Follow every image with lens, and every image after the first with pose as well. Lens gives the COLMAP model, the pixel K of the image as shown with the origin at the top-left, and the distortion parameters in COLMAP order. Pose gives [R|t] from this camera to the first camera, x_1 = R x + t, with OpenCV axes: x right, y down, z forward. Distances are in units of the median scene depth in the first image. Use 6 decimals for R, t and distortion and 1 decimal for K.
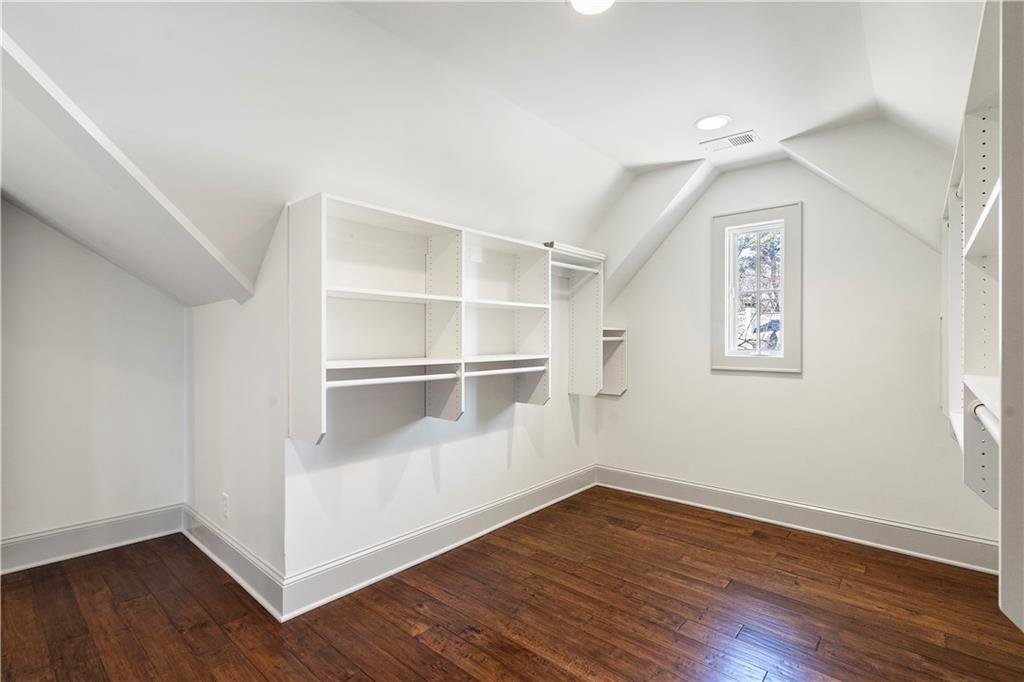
lens RADIAL K [[471.5, 0, 511.6], [0, 471.5, 337.9], [0, 0, 1]] dist [-0.002244, -0.000378]
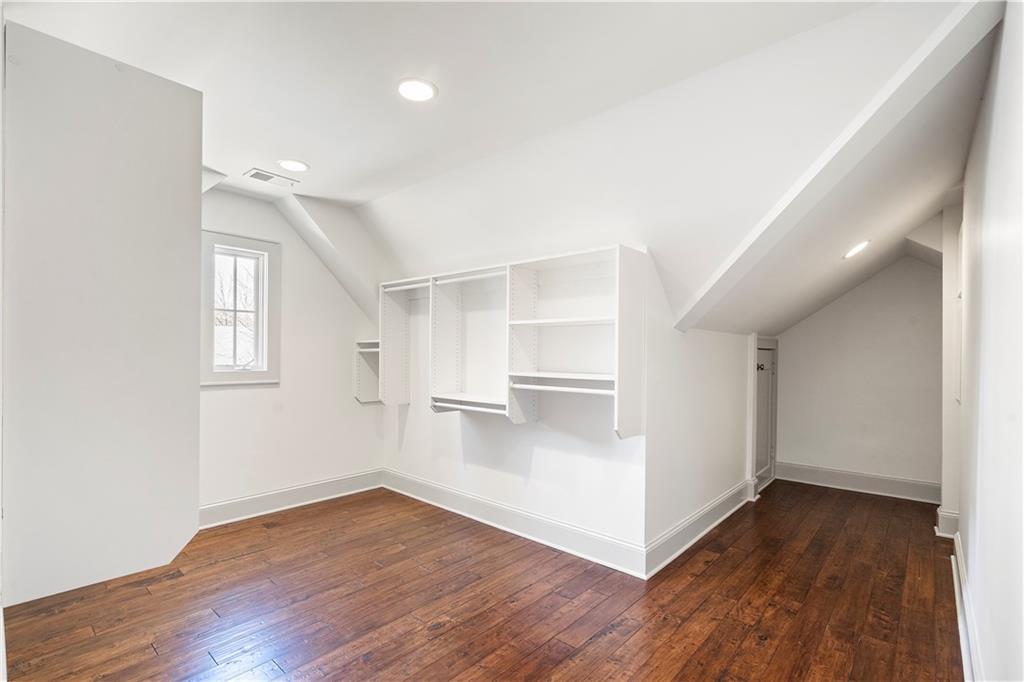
lens RADIAL K [[471.5, 0, 504.6], [0, 471.5, 357.2], [0, 0, 1]] dist [-0.002244, -0.000378]
pose [[0.016893, -0.007710, 0.999828, -0.616449], [-0.009989, 0.999919, 0.007880, -0.008207], [-0.999807, -0.010121, 0.016815, 0.410404]]
